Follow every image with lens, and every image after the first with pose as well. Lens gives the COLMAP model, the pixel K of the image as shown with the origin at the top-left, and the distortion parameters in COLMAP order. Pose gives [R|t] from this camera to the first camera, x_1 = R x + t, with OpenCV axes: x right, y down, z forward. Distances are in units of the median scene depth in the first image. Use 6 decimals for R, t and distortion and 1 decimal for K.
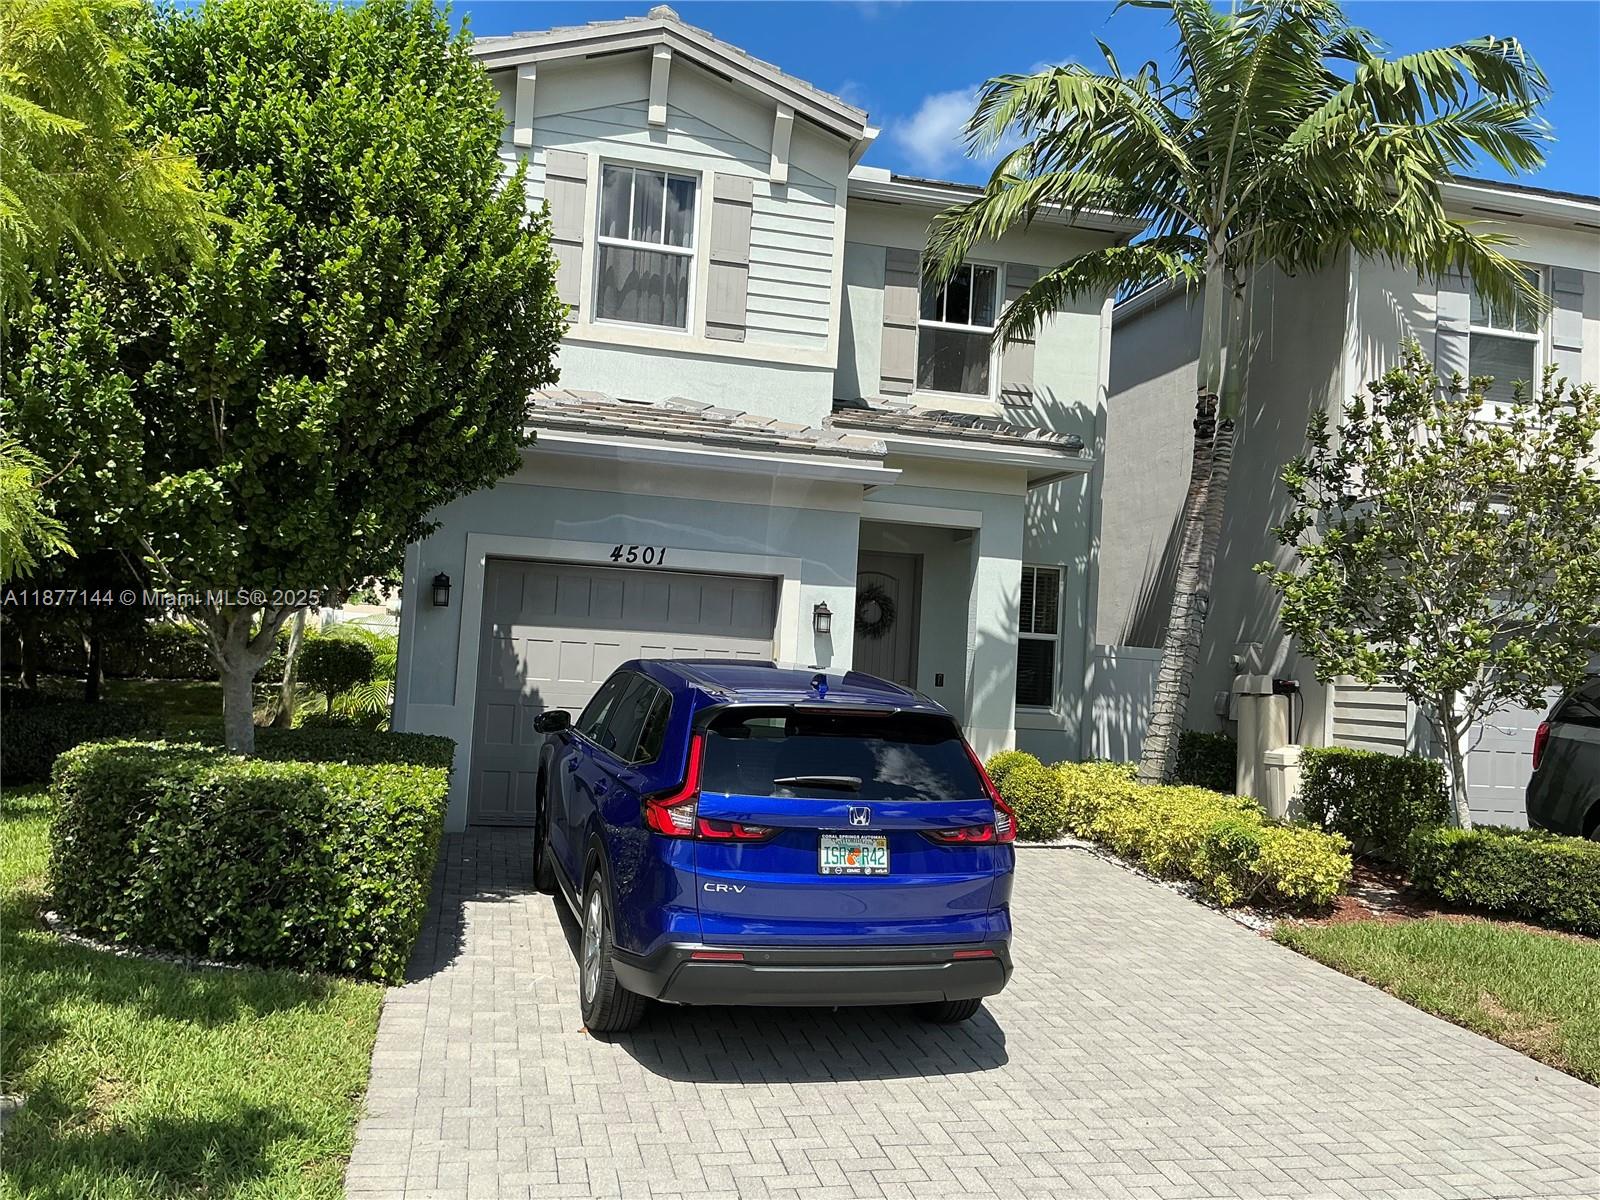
lens RADIAL K [[1344.2, 0, 803.3], [0, 1344.2, 610.4], [0, 0, 1]] dist [0.047123, -0.020377]
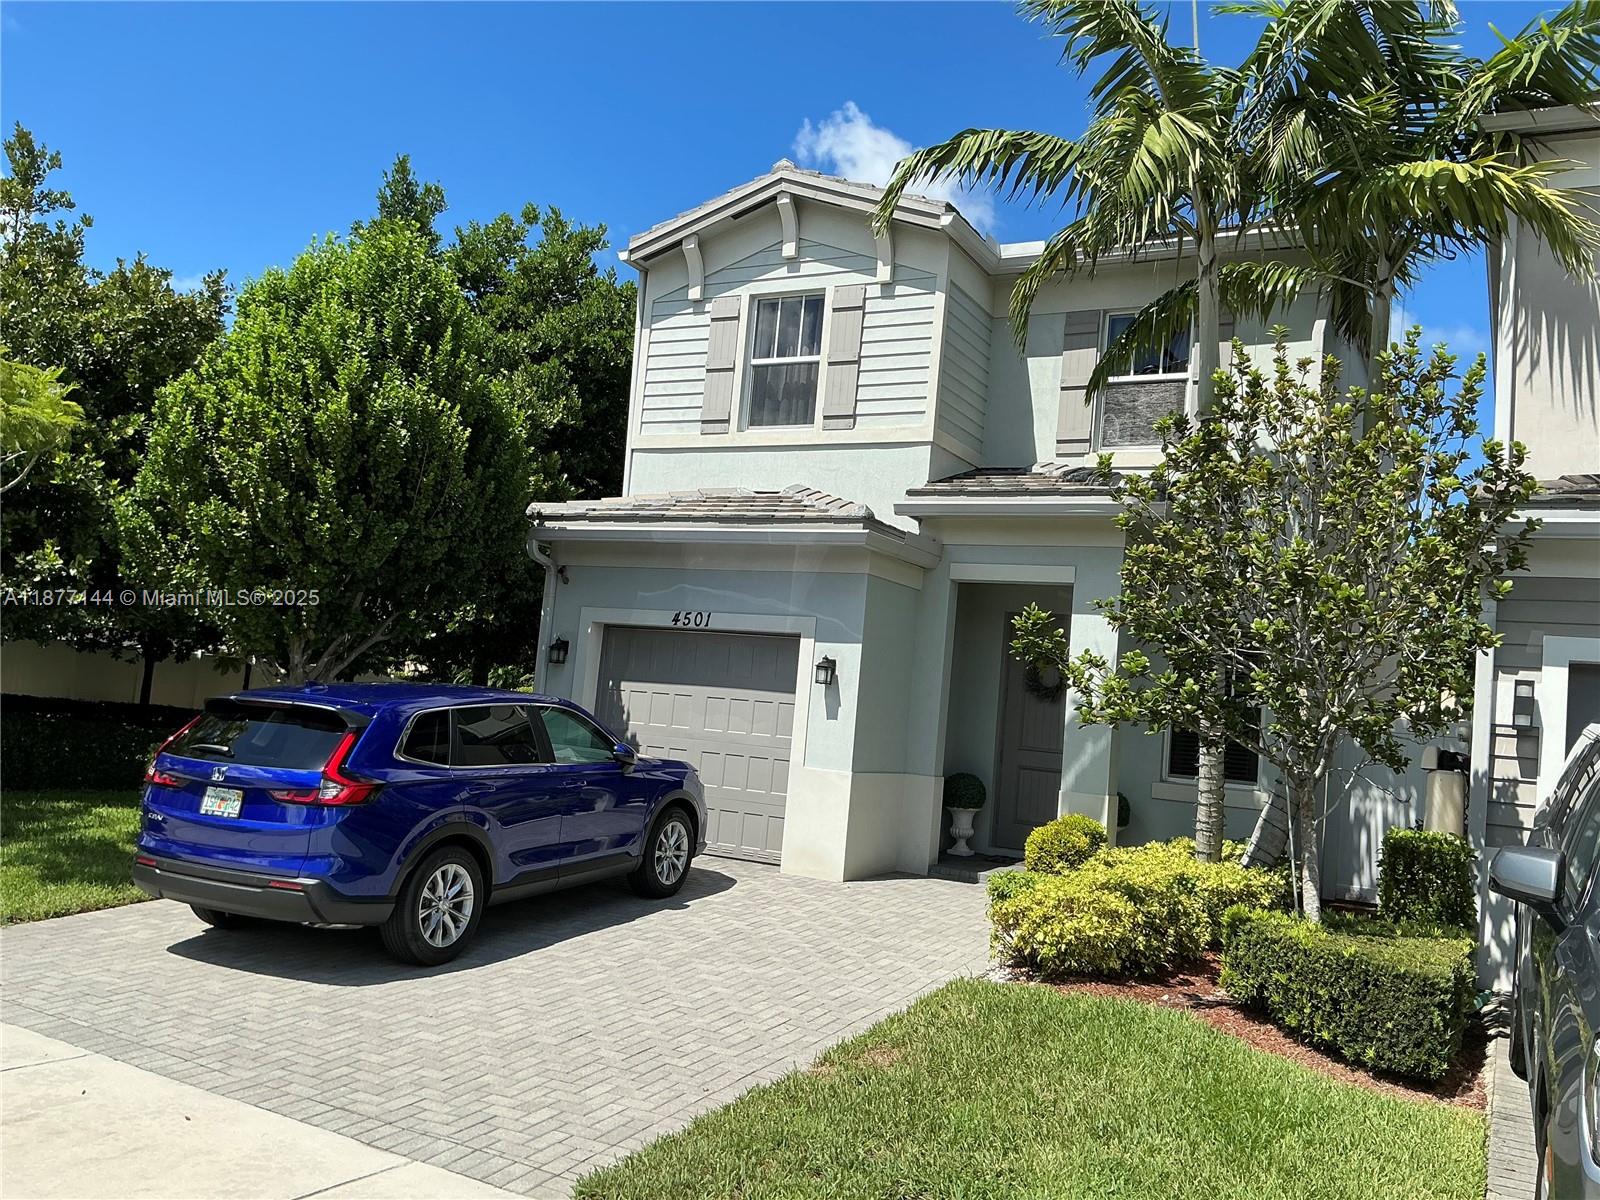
lens RADIAL K [[1344.2, 0, 807.5], [0, 1344.2, 591.1], [0, 0, 1]] dist [0.047123, -0.020377]
pose [[0.743364, -0.057383, -0.666421, 0.670819], [-0.011544, 0.995064, -0.098558, 0.044862], [0.668787, 0.080958, 0.739033, 0.165980]]
